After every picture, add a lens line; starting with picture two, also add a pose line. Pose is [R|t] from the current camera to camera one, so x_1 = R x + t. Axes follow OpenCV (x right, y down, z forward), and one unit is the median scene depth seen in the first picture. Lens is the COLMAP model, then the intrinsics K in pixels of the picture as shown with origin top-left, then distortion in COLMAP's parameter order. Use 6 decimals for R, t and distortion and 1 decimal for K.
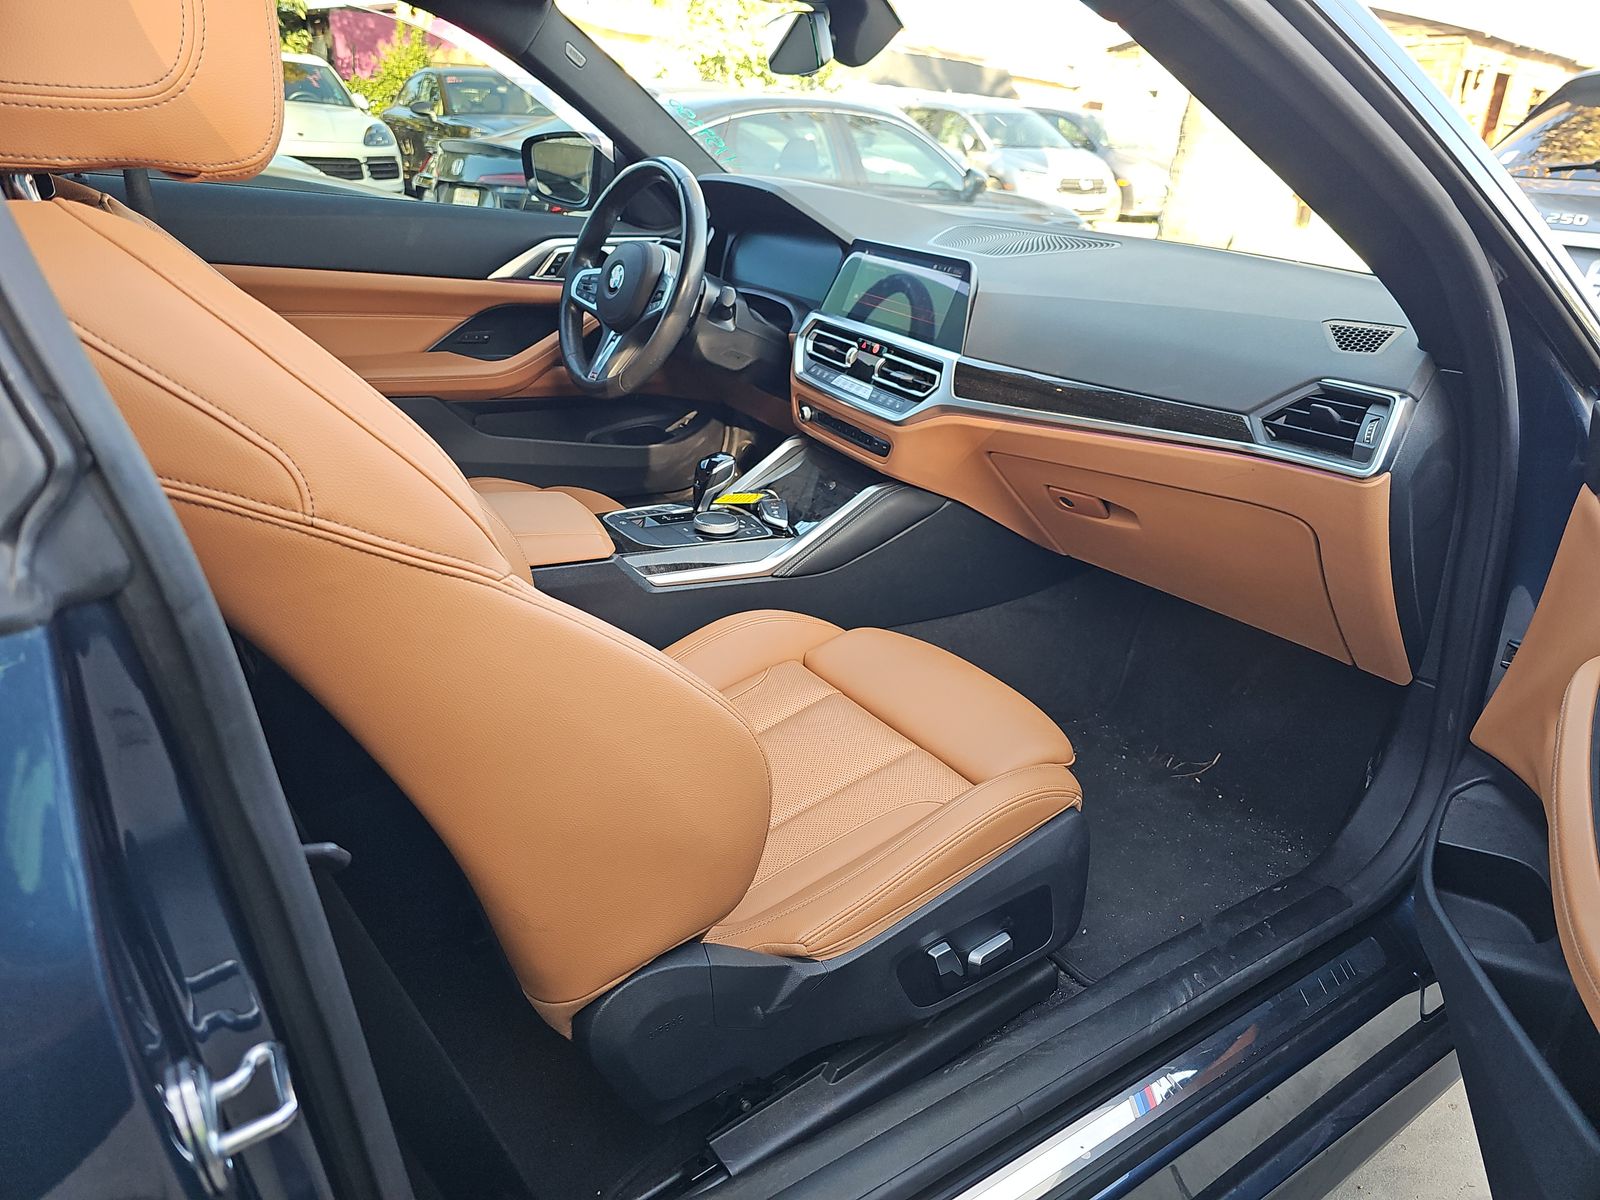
lens RADIAL K [[1090.8, 0, 796.5], [0, 1090.8, 612.4], [0, 0, 1]] dist [0.030189, -0.033658]
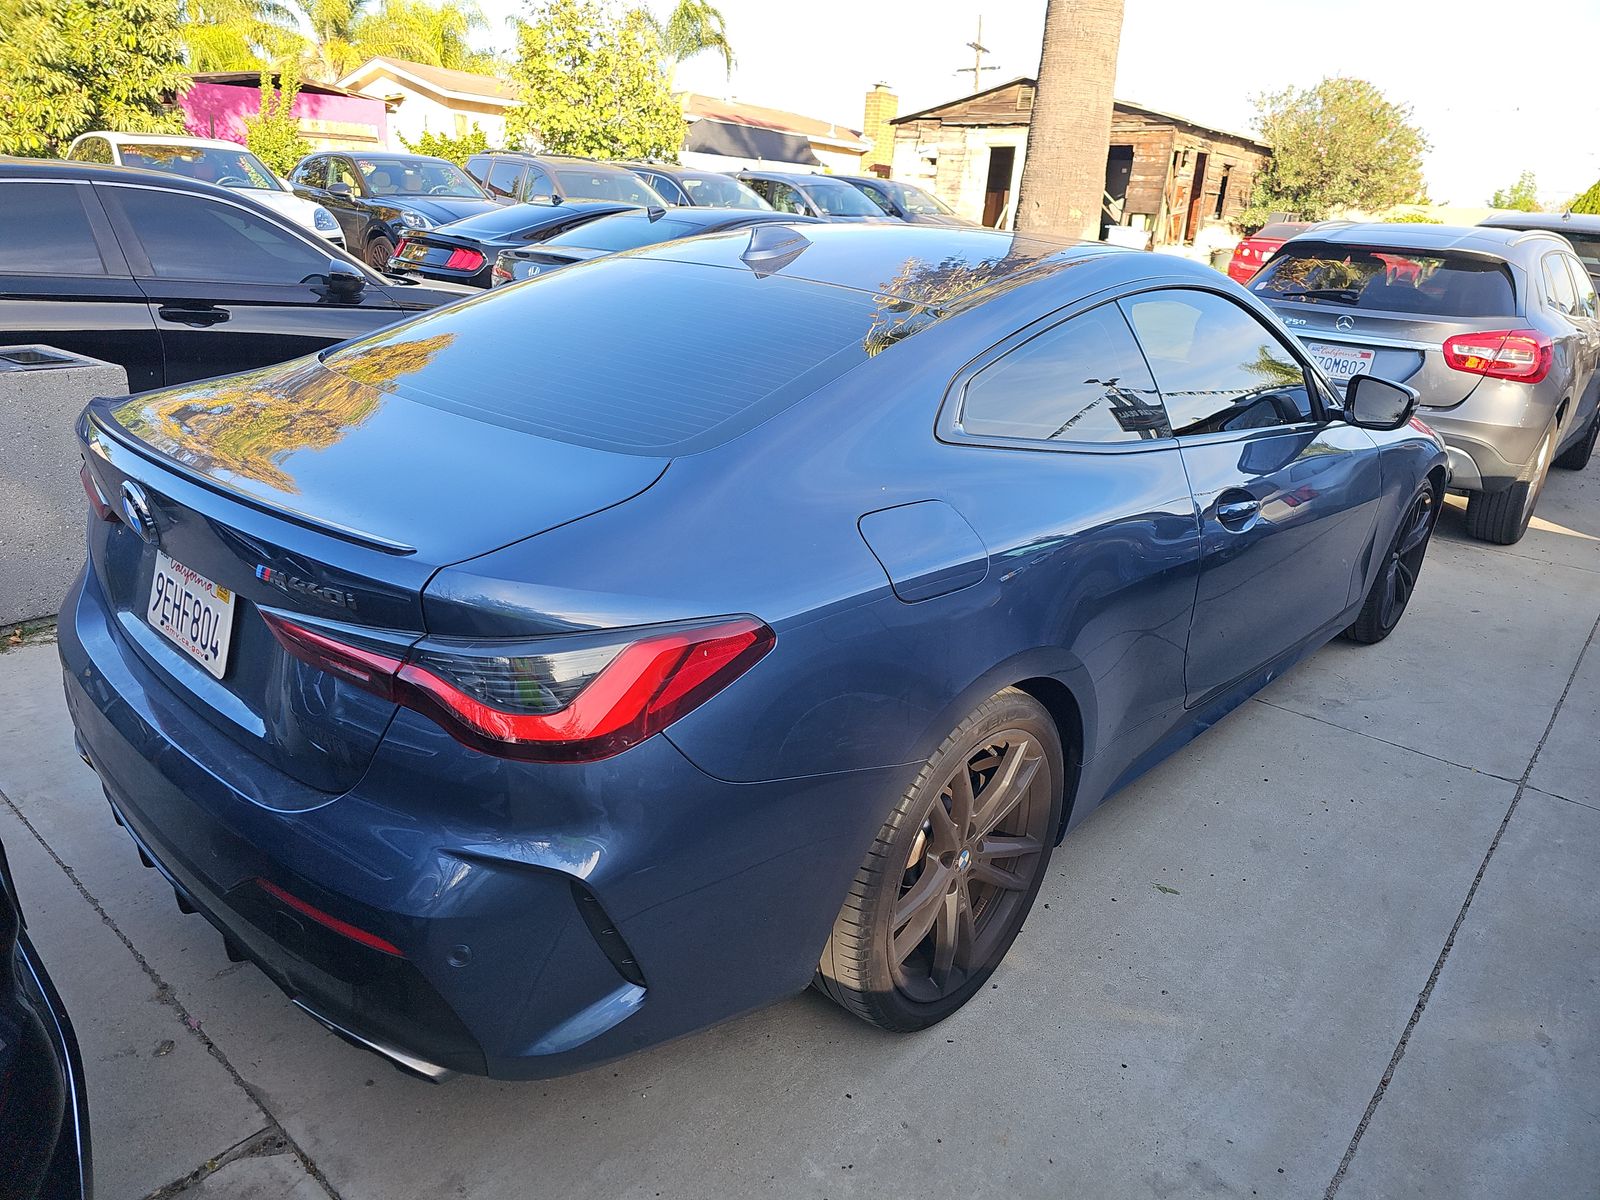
lens RADIAL K [[1090.8, 0, 796.5], [0, 1090.8, 612.4], [0, 0, 1]] dist [0.030189, -0.033658]
pose [[0.975775, -0.080302, 0.203507, -0.122055], [0.084722, 0.996319, -0.013088, 0.019129], [-0.201707, 0.030012, 0.978986, -0.143294]]
